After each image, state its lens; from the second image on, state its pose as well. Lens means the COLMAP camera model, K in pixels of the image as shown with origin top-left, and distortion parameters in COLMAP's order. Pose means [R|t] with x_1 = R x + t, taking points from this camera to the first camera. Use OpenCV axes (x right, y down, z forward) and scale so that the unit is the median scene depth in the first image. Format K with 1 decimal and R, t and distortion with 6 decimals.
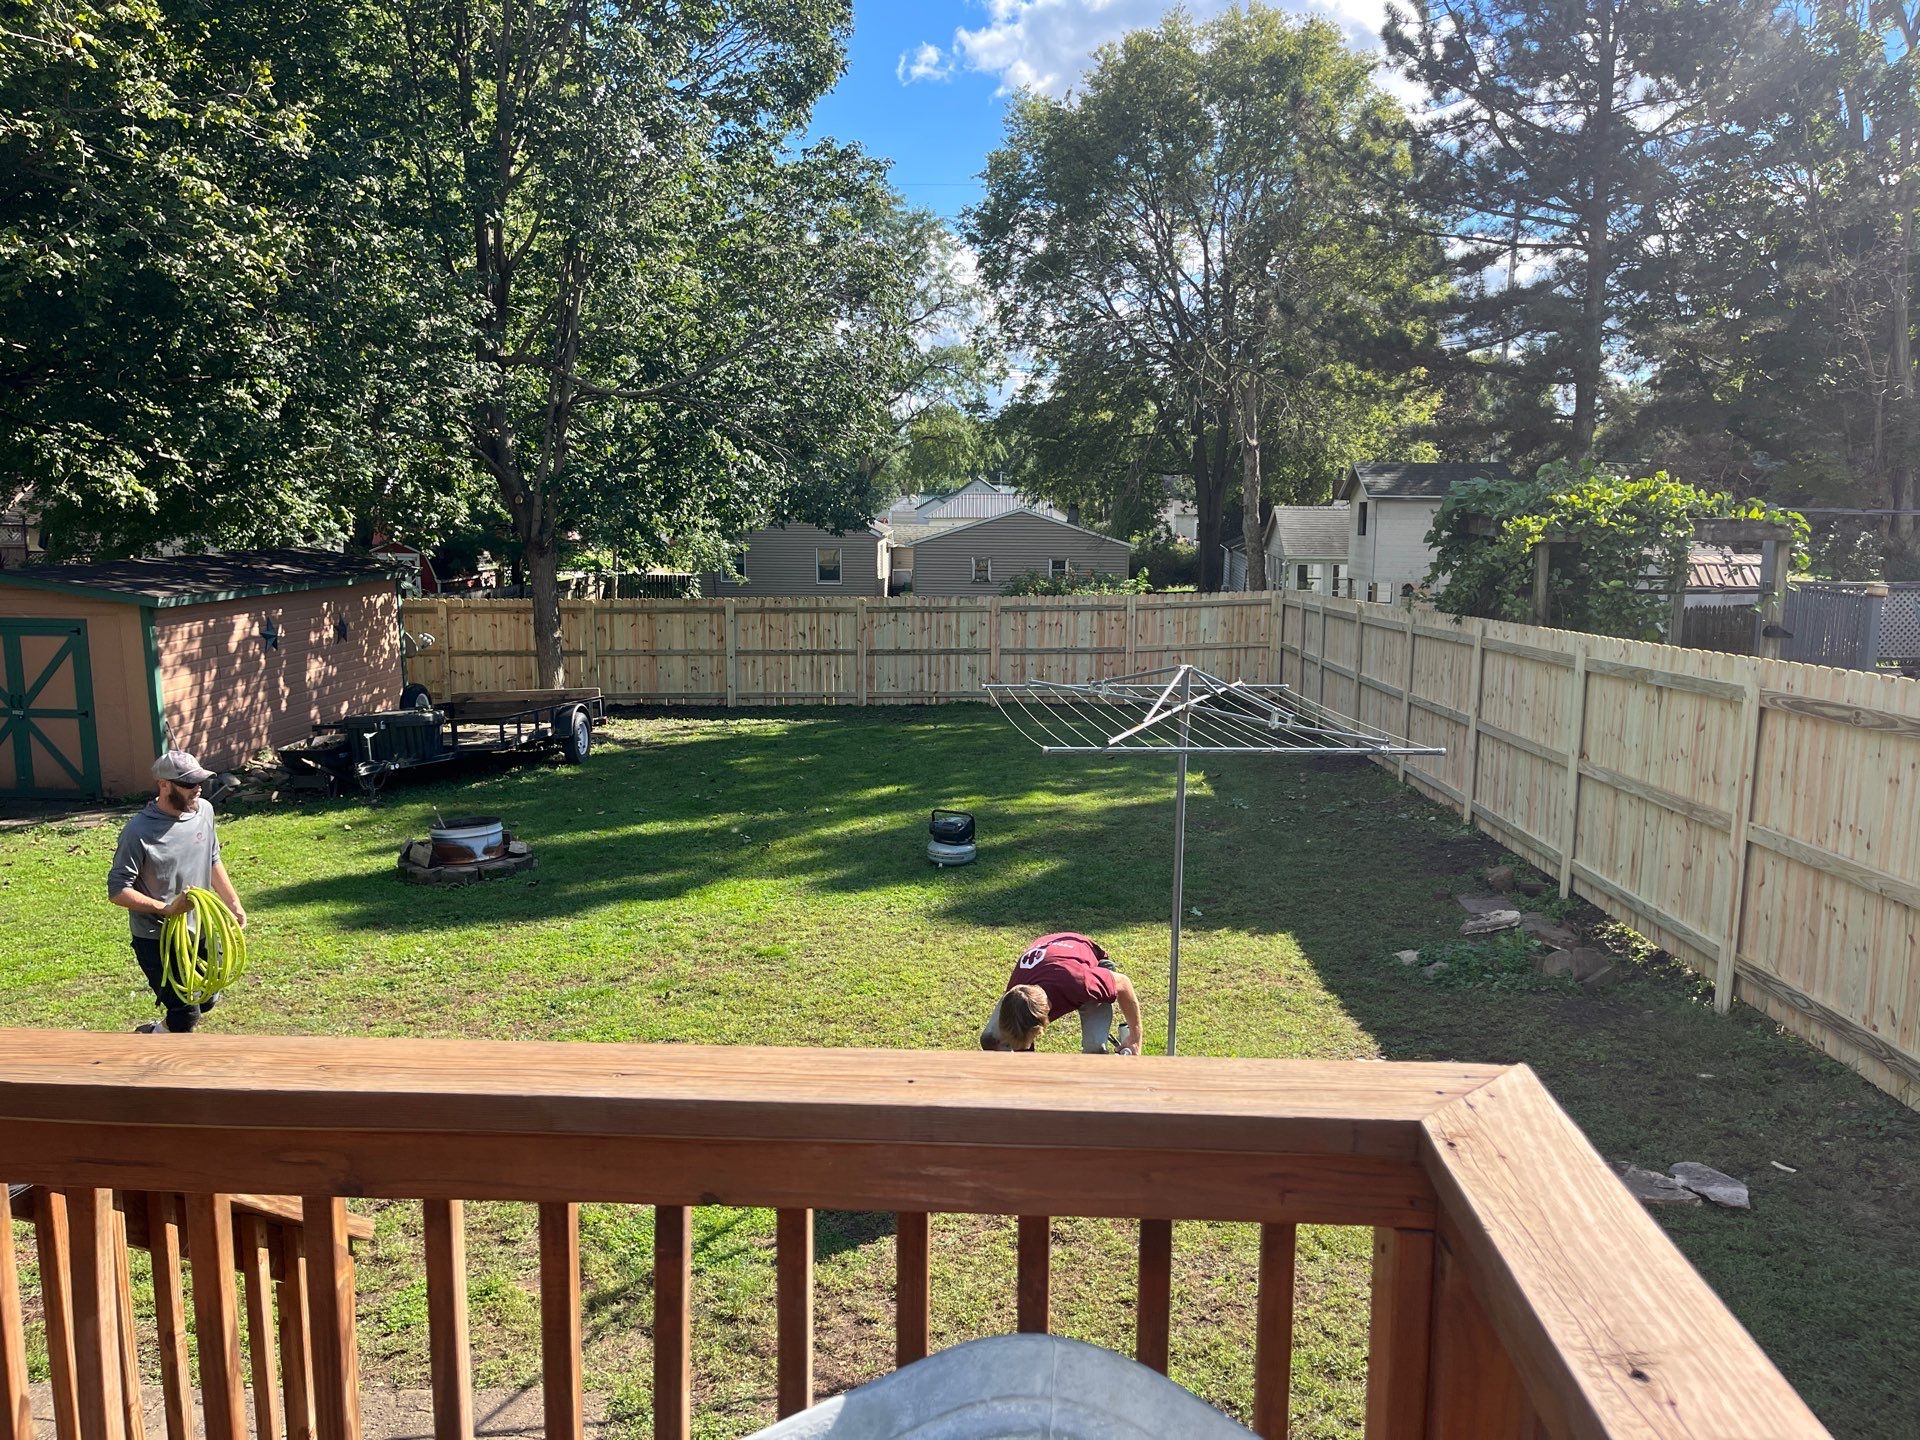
lens RADIAL K [[1390.1, 0, 957.1], [0, 1390.1, 711.1], [0, 0, 1]] dist [0.008540, 0.003405]
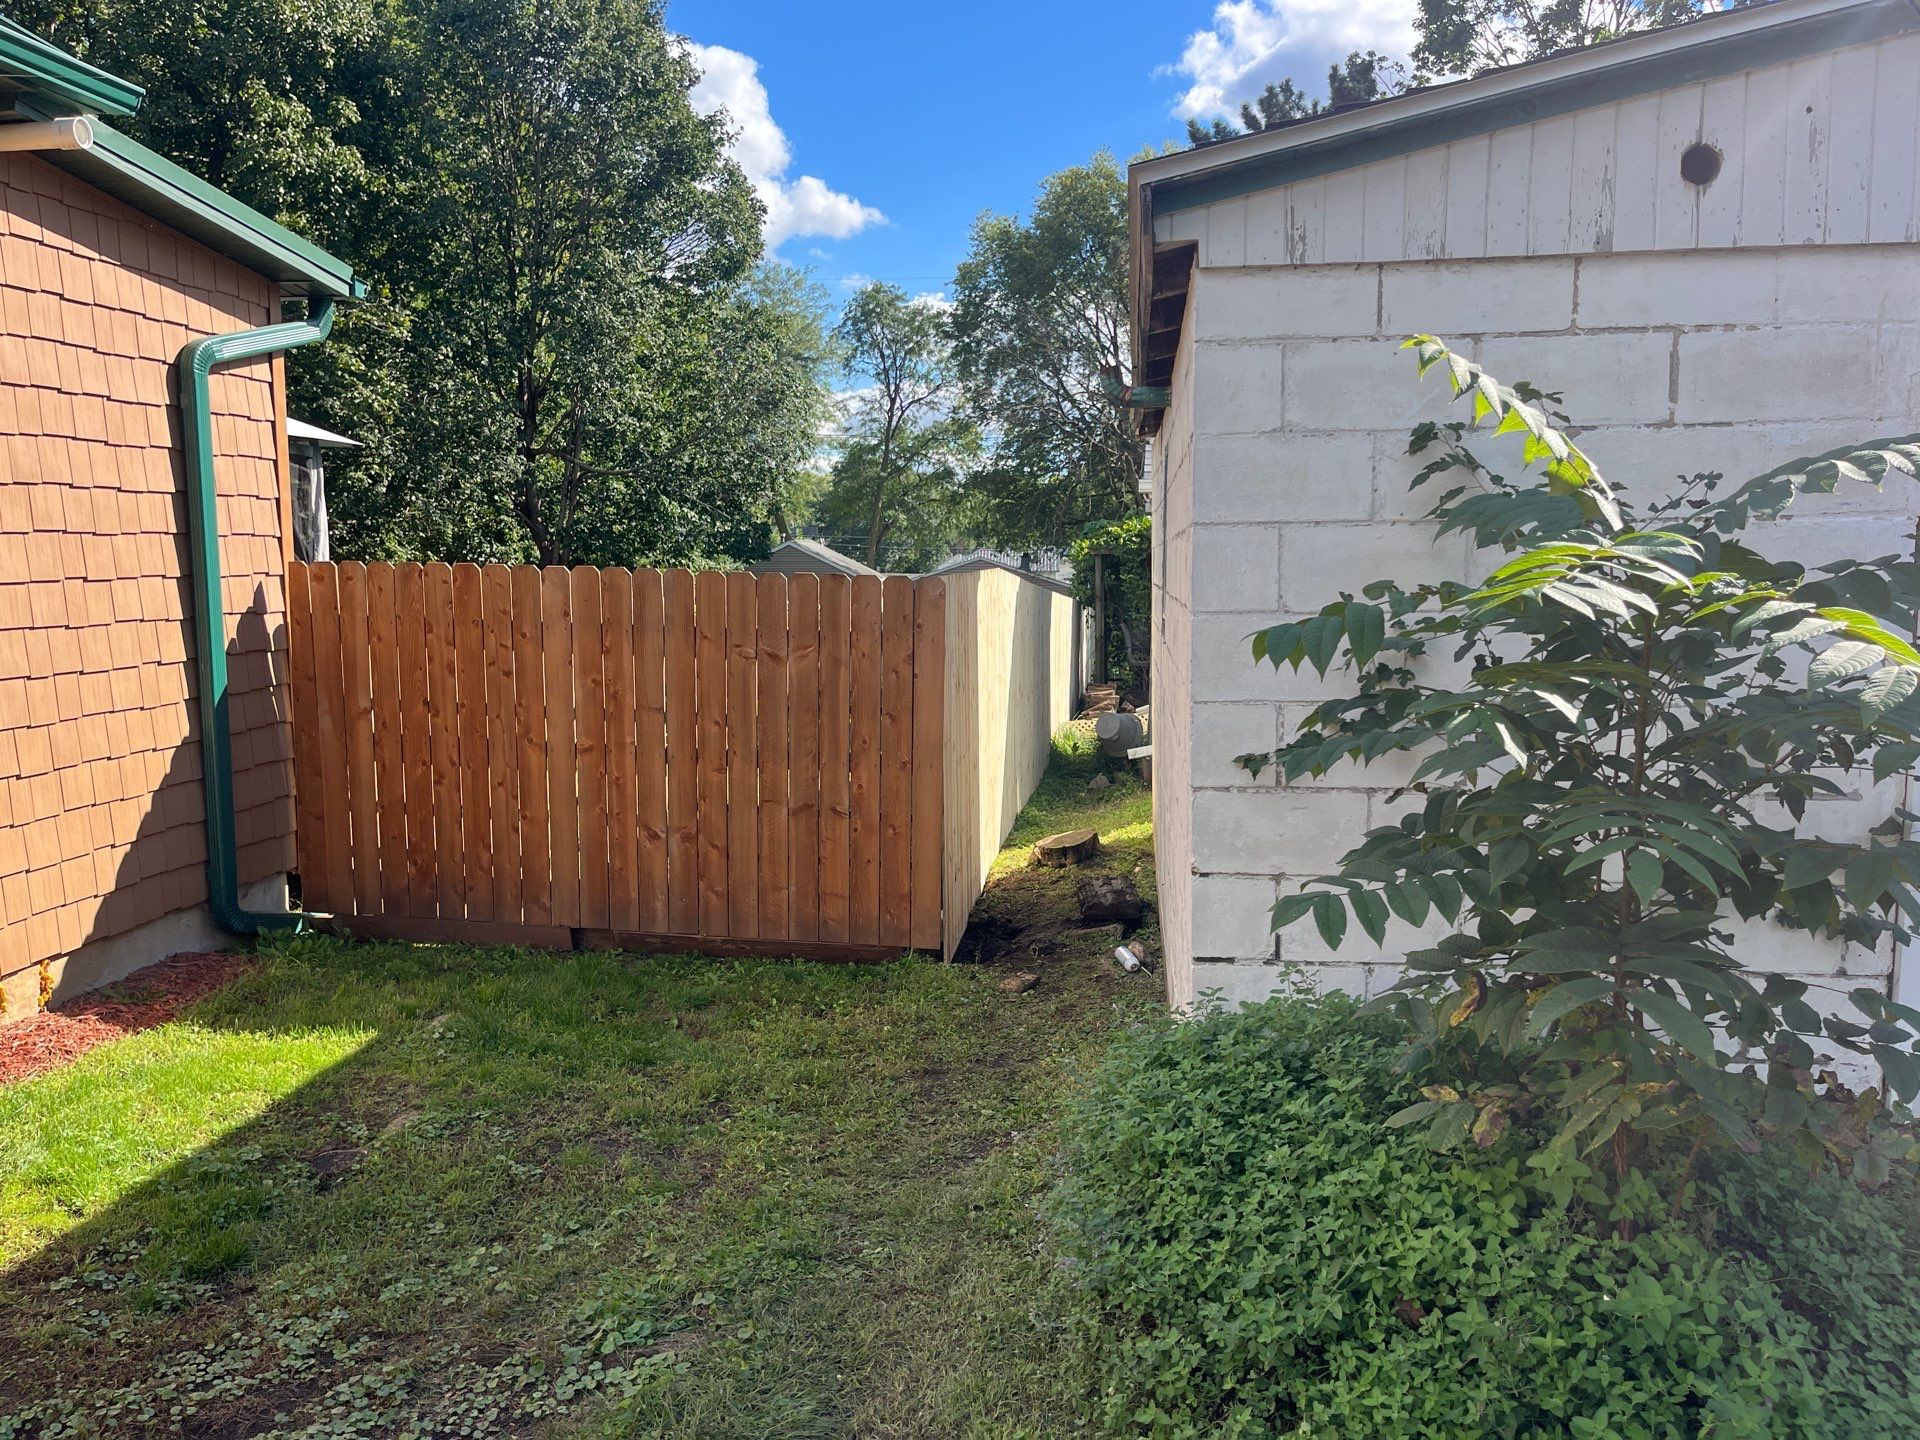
lens RADIAL K [[1390.1, 0, 962.7], [0, 1390.1, 723.5], [0, 0, 1]] dist [0.008540, 0.003405]
pose [[0.998799, -0.005905, -0.048641, 0.185513], [0.004177, 0.999359, -0.035558, 0.086390], [0.048820, 0.035312, 0.998183, -0.417999]]
